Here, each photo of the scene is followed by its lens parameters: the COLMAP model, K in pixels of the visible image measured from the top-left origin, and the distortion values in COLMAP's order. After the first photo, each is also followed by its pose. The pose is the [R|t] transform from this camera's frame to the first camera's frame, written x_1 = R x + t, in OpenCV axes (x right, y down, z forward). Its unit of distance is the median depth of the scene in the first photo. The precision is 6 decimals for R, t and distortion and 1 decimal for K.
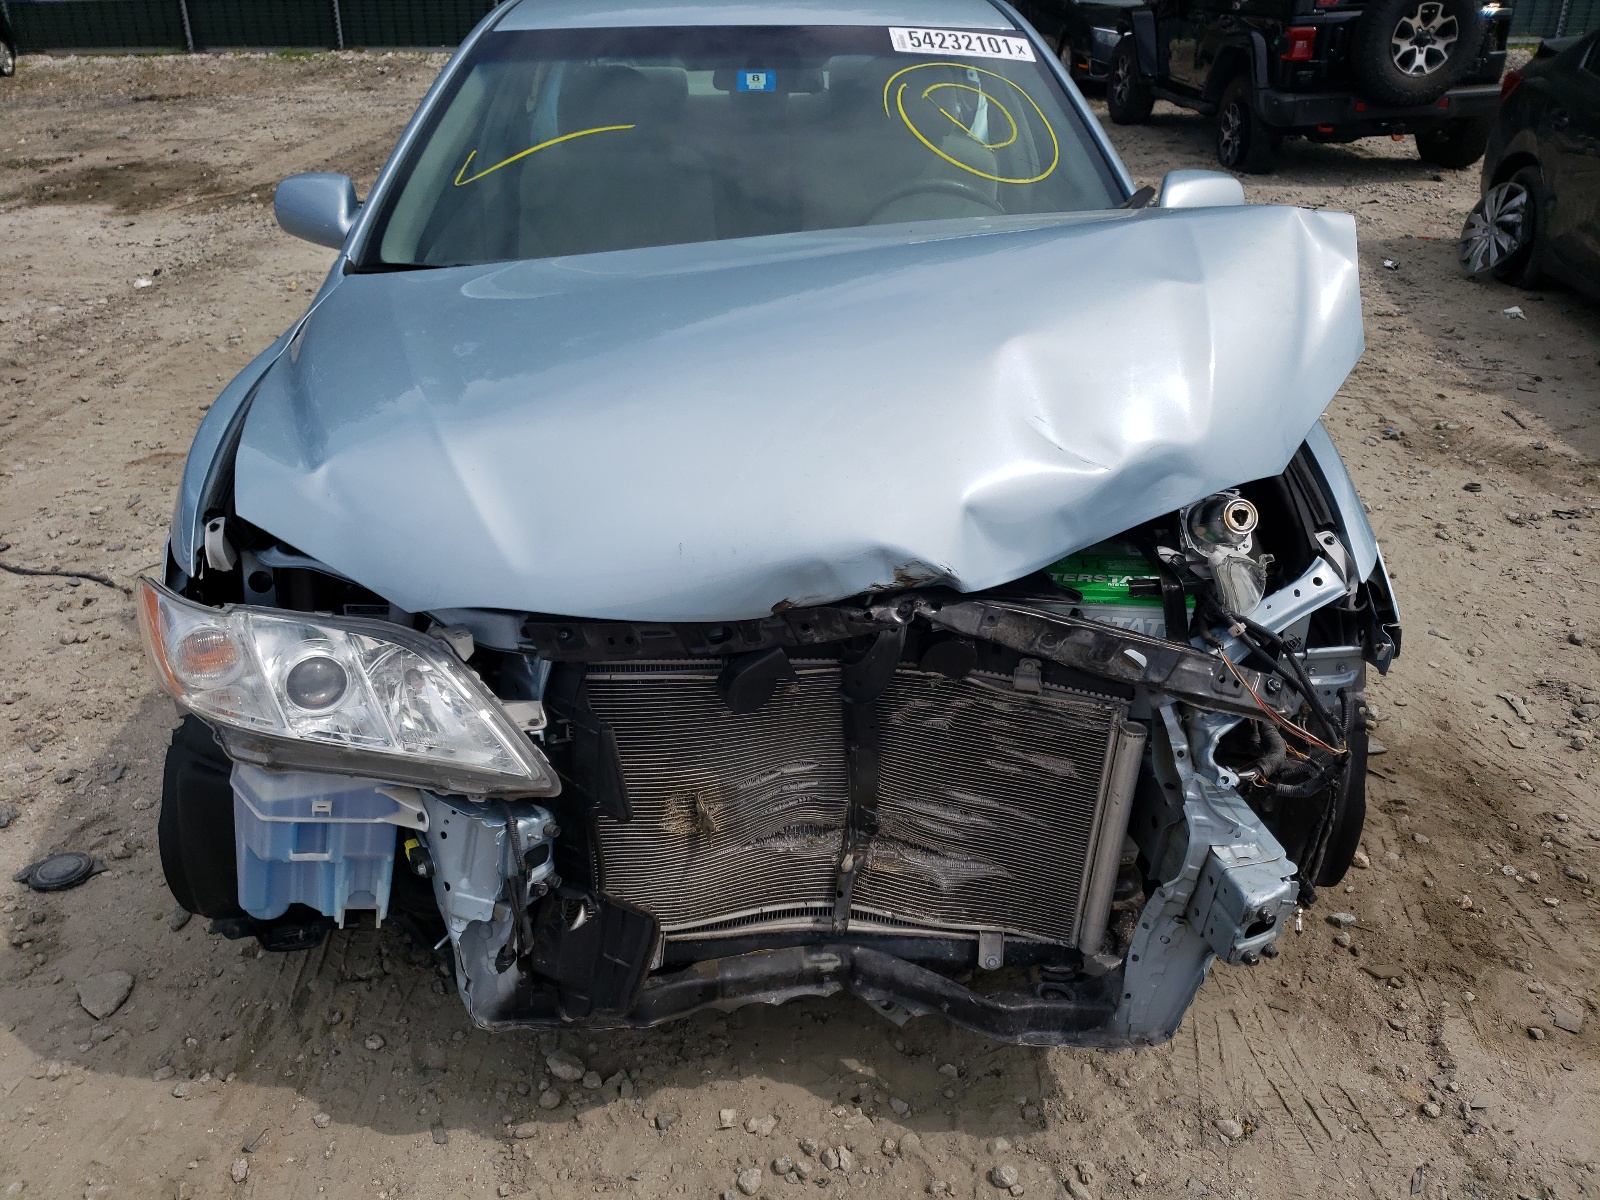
lens RADIAL K [[1178.3, 0, 800.0], [0, 1178.3, 600.0], [0, 0, 1]] dist [0.010813, 0.008478]
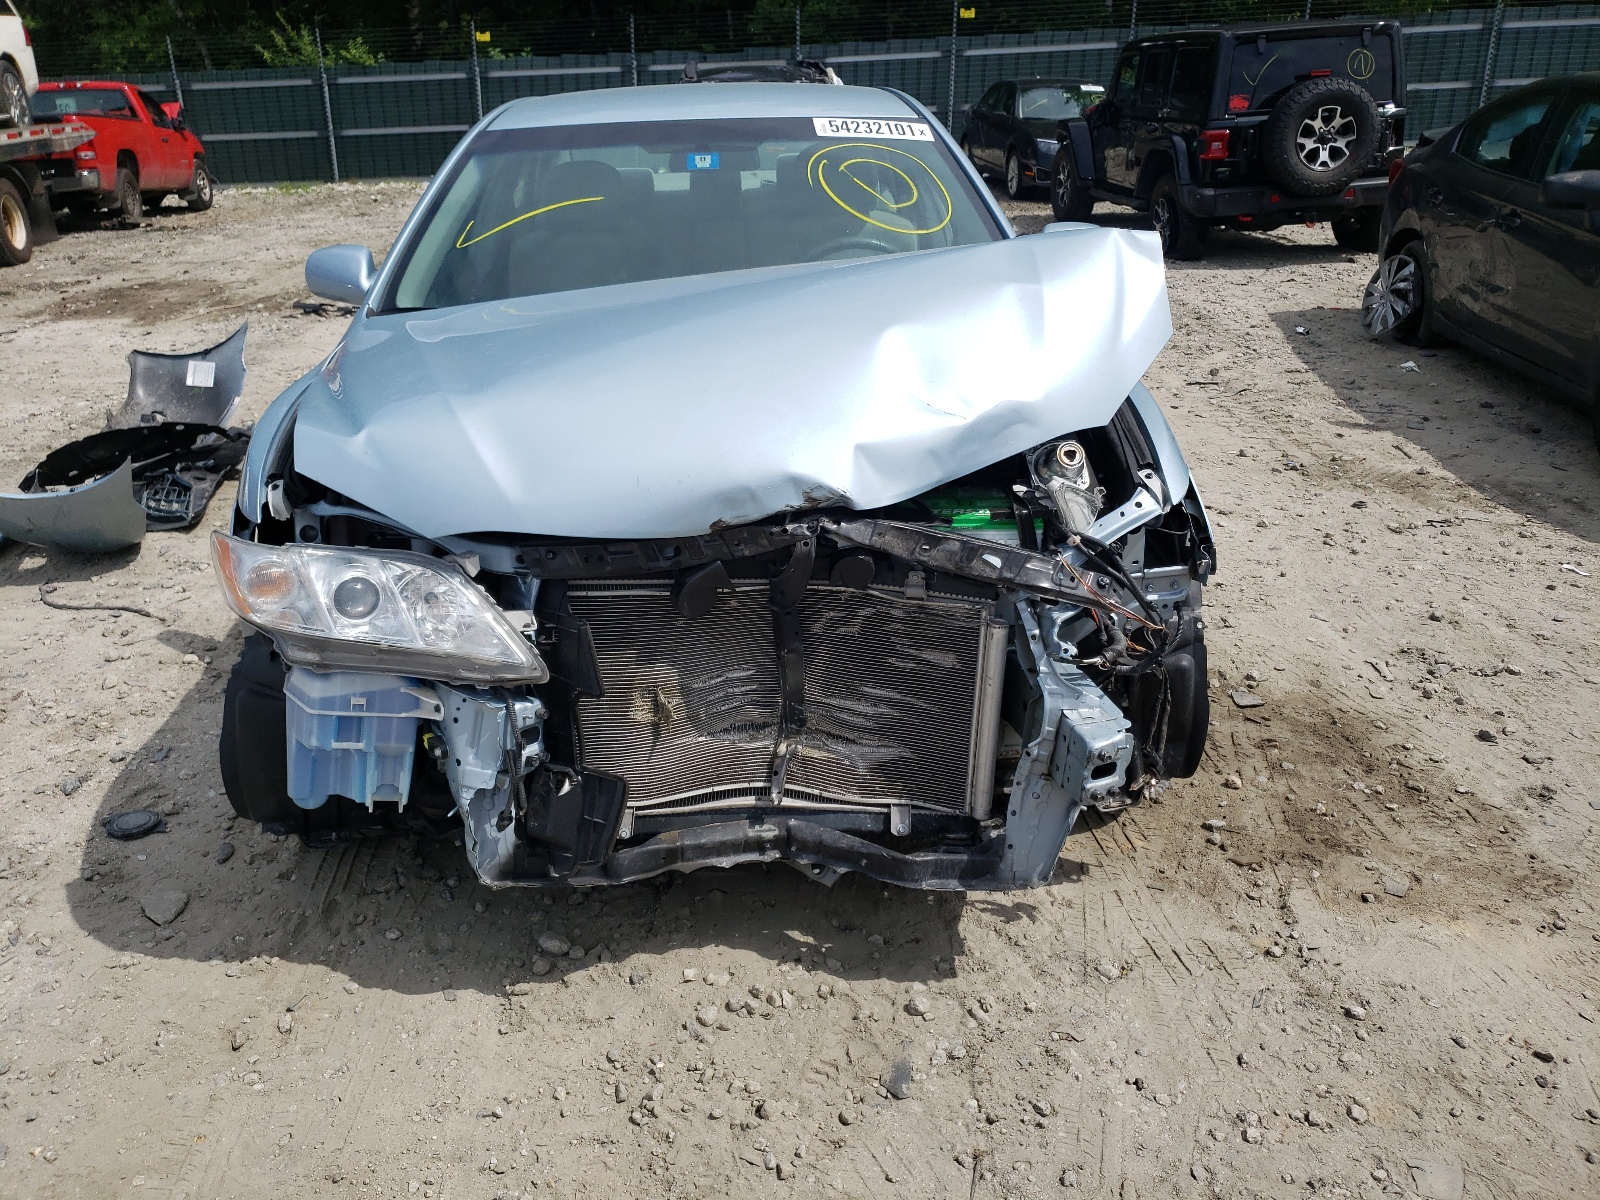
lens RADIAL K [[1206.6, 0, 800.0], [0, 1206.6, 600.0], [0, 0, 1]] dist [0.056018, -0.099099]
pose [[0.999533, -0.029898, 0.006251, 0.052630], [0.030385, 0.994174, -0.103419, 0.185603], [-0.003122, 0.103560, 0.994618, -0.258789]]
